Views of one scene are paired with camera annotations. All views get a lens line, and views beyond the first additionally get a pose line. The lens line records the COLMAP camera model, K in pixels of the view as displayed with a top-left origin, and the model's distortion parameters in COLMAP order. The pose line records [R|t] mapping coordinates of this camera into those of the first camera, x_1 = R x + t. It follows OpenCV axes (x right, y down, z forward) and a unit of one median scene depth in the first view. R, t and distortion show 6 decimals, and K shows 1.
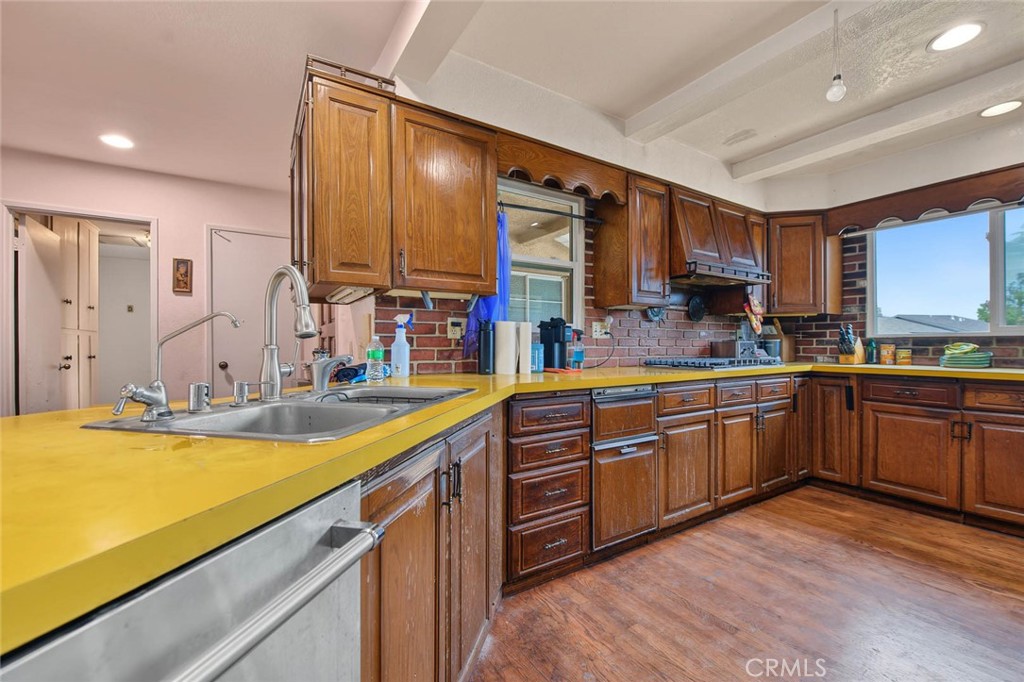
lens RADIAL K [[403.2, 0, 515.7], [0, 403.2, 346.2], [0, 0, 1]] dist [-0.000191, -0.000462]
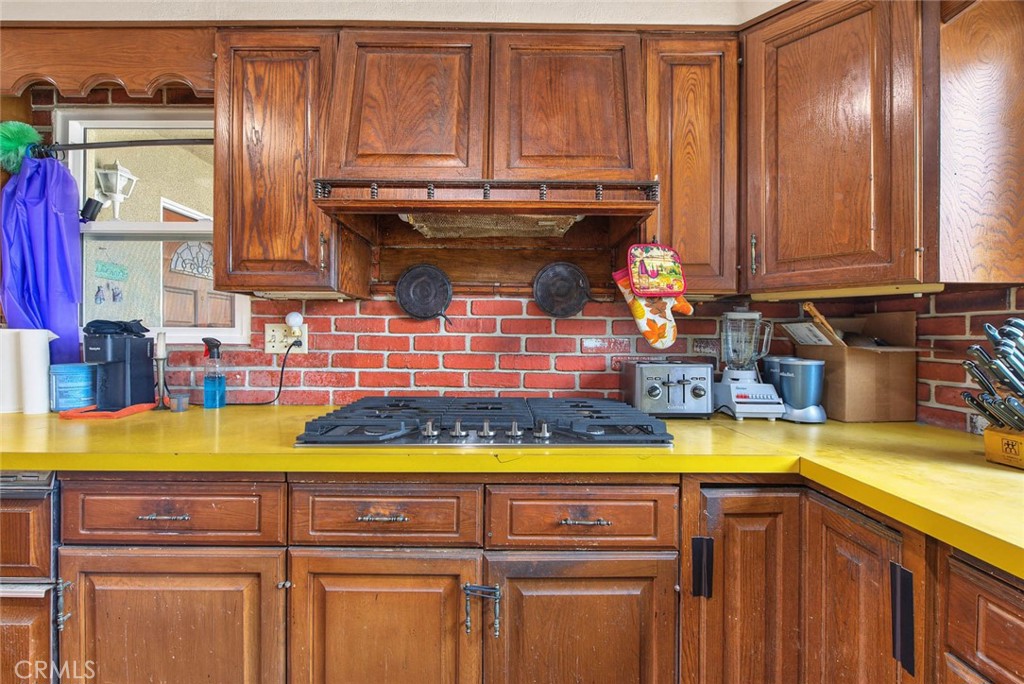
lens RADIAL K [[414.7, 0, 508.5], [0, 414.7, 340.9], [0, 0, 1]] dist [-0.001822, -0.000894]
pose [[0.852031, 0.008314, -0.523426, 0.741941], [-0.010905, 0.999939, -0.001867, -0.037684], [0.523378, 0.007299, 0.852069, 0.647587]]
